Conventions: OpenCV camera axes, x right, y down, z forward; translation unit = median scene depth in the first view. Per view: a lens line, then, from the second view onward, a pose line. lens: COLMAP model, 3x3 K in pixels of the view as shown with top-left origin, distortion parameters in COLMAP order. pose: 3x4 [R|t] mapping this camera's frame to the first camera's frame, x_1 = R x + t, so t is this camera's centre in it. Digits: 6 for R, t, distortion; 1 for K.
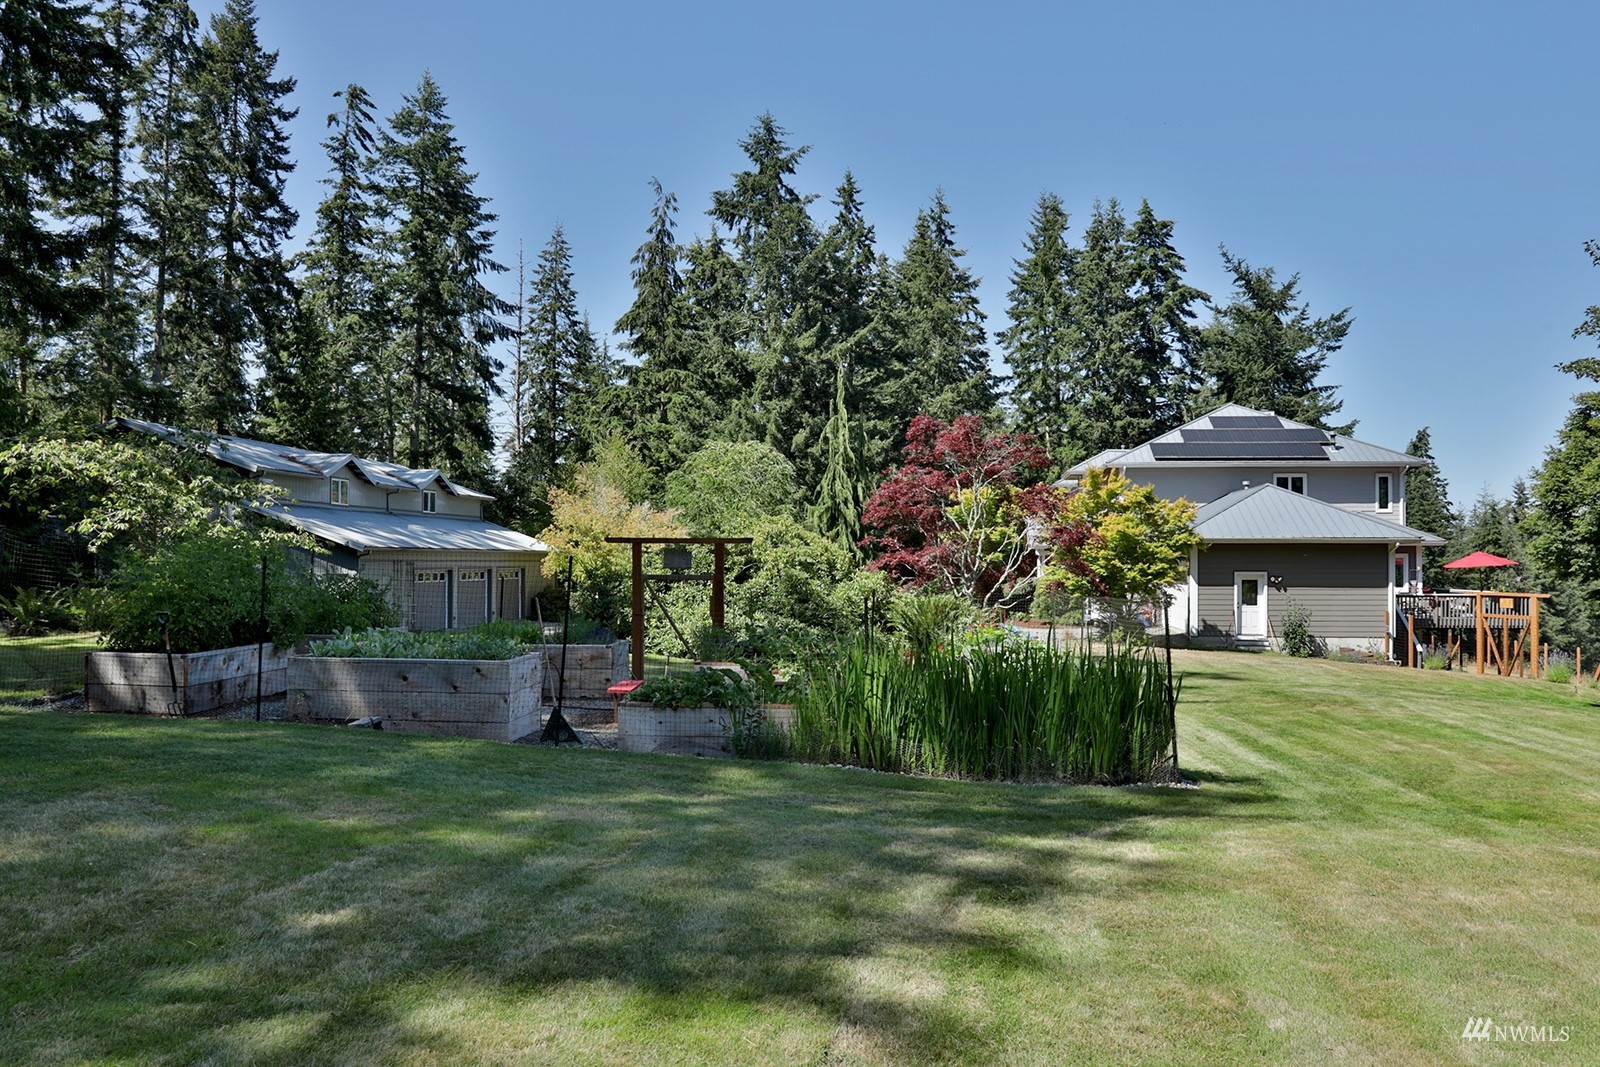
lens RADIAL K [[1088.0, 0, 800.3], [0, 1088.0, 534.8], [0, 0, 1]] dist [-0.073373, 0.004980]
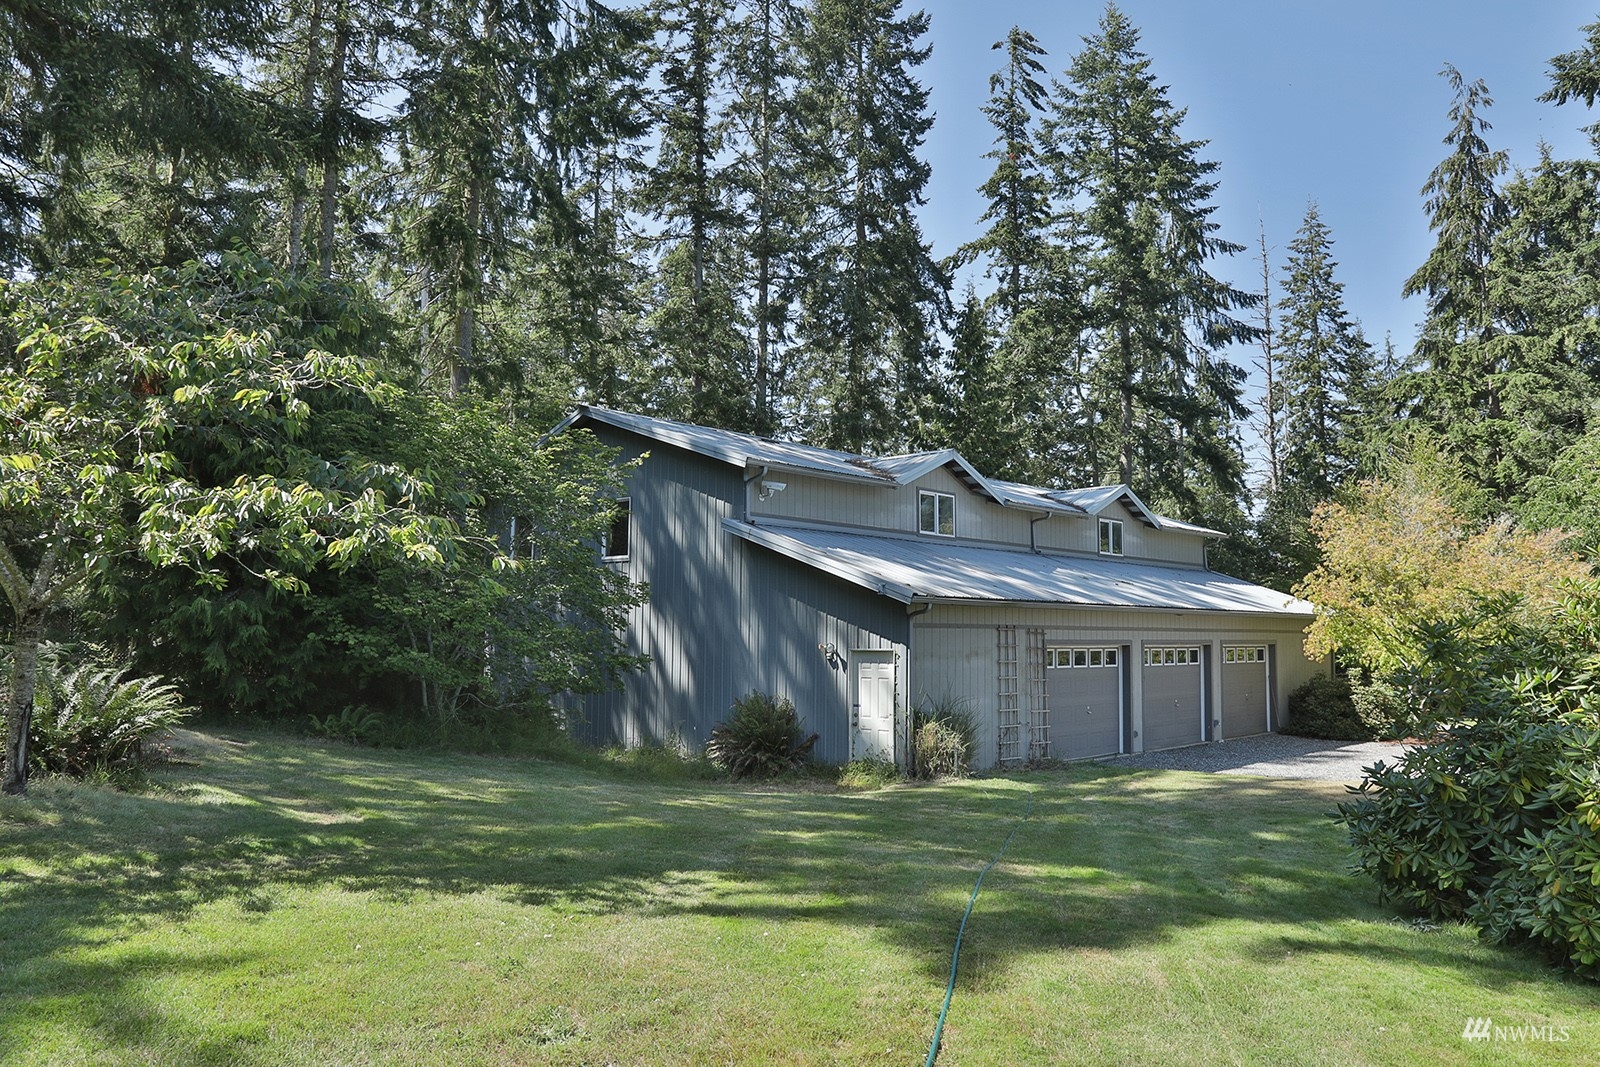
lens RADIAL K [[1088.0, 0, 798.6], [0, 1088.0, 531.3], [0, 0, 1]] dist [-0.073373, 0.004980]
pose [[0.773233, -0.059323, -0.631341, -0.055440], [0.011356, 0.996750, -0.079750, 0.009097], [0.634020, 0.054495, 0.771394, 0.255858]]
